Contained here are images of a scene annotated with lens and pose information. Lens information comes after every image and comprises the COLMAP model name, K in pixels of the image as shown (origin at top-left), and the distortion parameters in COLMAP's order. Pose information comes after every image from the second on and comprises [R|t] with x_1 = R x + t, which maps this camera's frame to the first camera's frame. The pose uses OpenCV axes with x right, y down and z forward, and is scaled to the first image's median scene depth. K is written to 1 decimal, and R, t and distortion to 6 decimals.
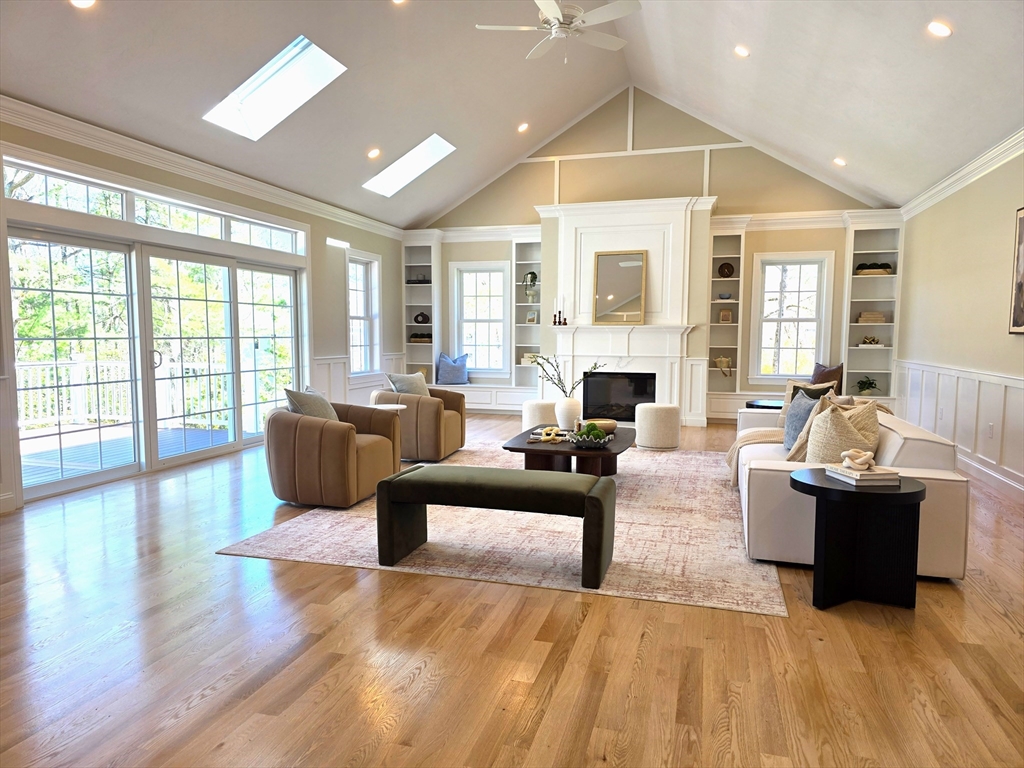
lens RADIAL K [[688.5, 0, 511.9], [0, 688.5, 388.1], [0, 0, 1]] dist [0.021606, -0.002612]
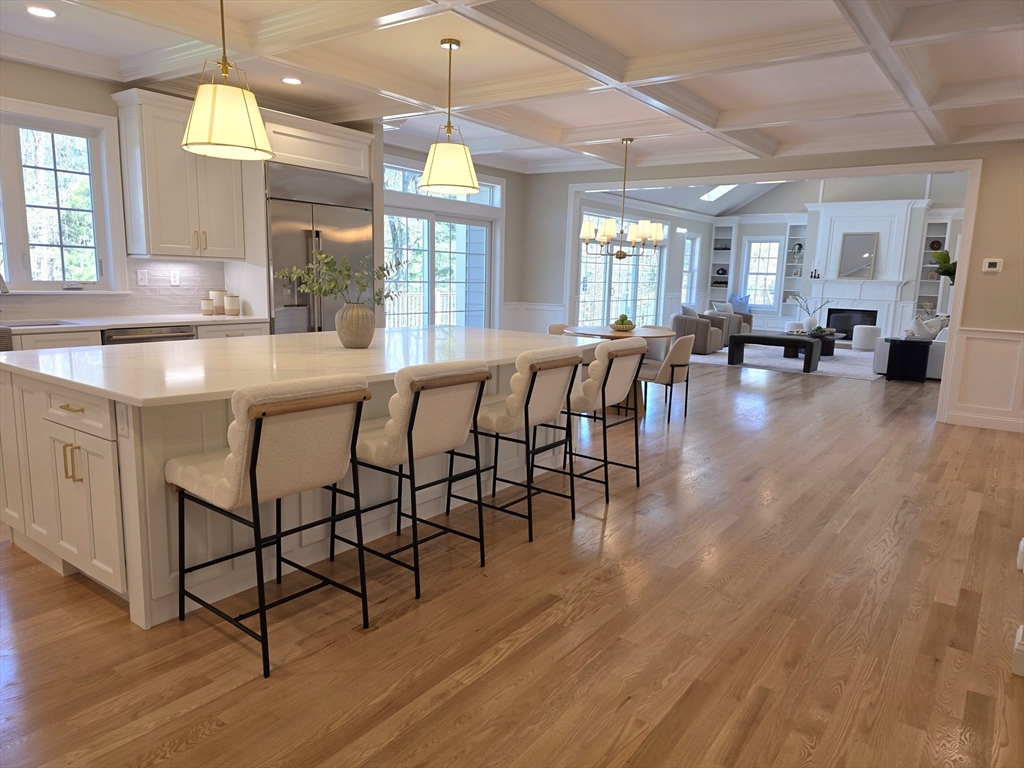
lens RADIAL K [[688.5, 0, 509.5], [0, 688.5, 387.9], [0, 0, 1]] dist [0.021606, -0.002612]
pose [[0.933961, 0.080112, -0.348280, -0.012717], [-0.050684, 0.994393, 0.092815, 0.047925], [0.353763, -0.069034, 0.932784, -0.764997]]
